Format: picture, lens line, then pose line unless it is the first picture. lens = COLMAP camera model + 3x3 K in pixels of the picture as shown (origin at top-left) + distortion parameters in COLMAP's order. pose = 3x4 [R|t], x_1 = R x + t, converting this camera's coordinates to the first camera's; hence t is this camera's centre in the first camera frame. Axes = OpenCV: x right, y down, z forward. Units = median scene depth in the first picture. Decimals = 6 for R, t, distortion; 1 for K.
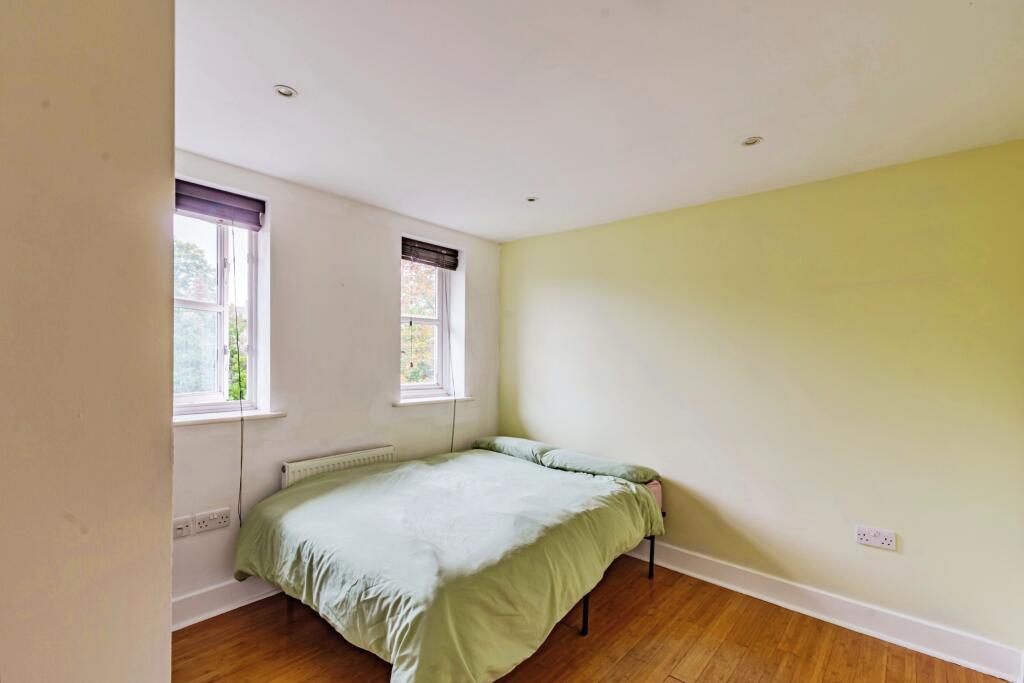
lens RADIAL K [[467.3, 0, 508.2], [0, 467.3, 350.4], [0, 0, 1]] dist [0.001158, -0.000079]
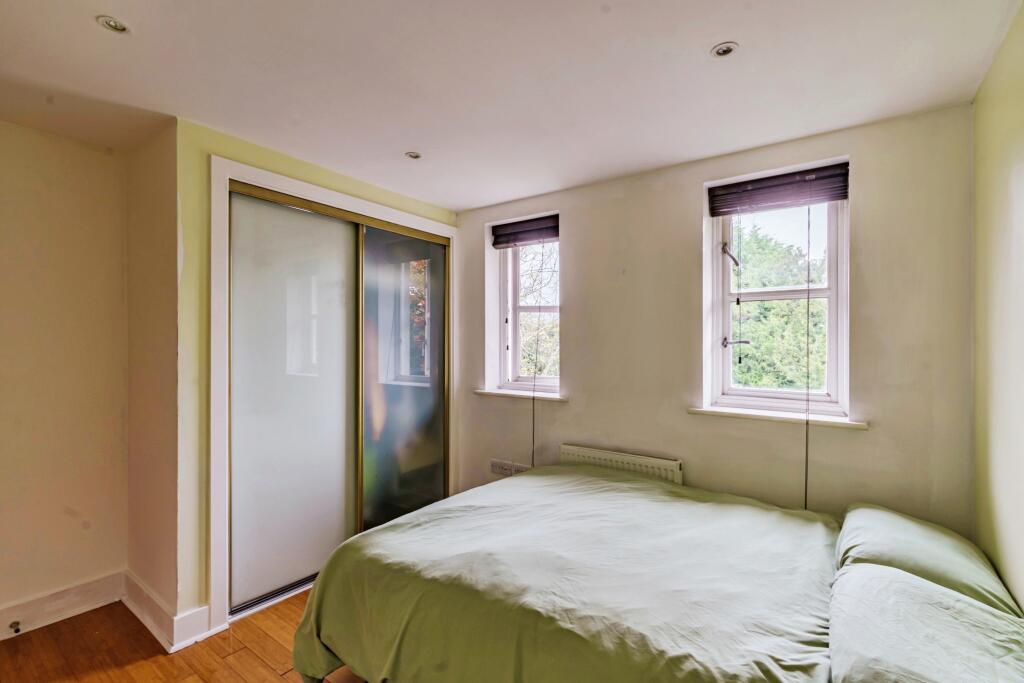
lens RADIAL K [[467.3, 0, 508.2], [0, 467.3, 350.4], [0, 0, 1]] dist [0.001158, -0.000079]
pose [[0.076228, -0.003959, -0.997083, 0.870028], [0.003496, 0.999987, -0.003704, 0.031974], [0.997084, -0.003204, 0.076241, 1.100119]]
